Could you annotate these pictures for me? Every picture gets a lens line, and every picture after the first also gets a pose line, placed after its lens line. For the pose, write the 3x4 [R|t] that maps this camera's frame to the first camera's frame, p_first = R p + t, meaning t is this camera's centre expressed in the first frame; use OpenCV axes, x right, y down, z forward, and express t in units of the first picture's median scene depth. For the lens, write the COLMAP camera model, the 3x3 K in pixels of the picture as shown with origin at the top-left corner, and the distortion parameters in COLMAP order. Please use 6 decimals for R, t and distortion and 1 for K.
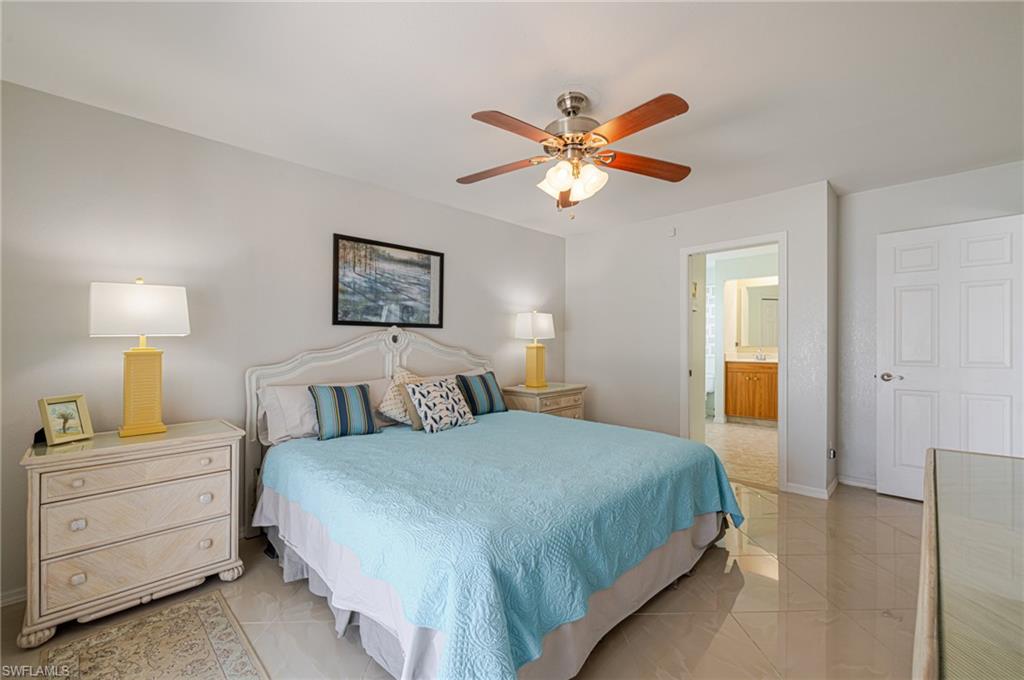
lens RADIAL K [[424.7, 0, 515.2], [0, 424.7, 339.9], [0, 0, 1]] dist [-0.000900, -0.000451]
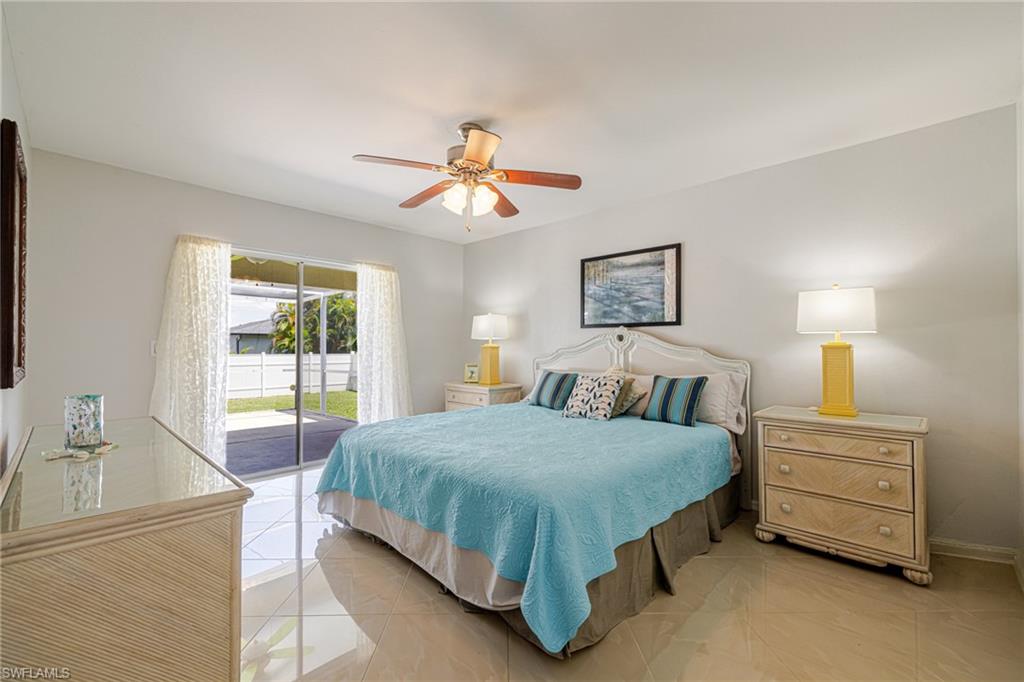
lens RADIAL K [[425.9, 0, 623.1], [0, 425.9, 336.6], [0, 0, 1]] dist [0.000491, 0.000006]
pose [[0.124425, -0.005648, -0.992213, 0.776948], [0.014160, 0.999892, -0.003916, -0.000883], [0.992128, -0.013563, 0.124492, 0.815951]]
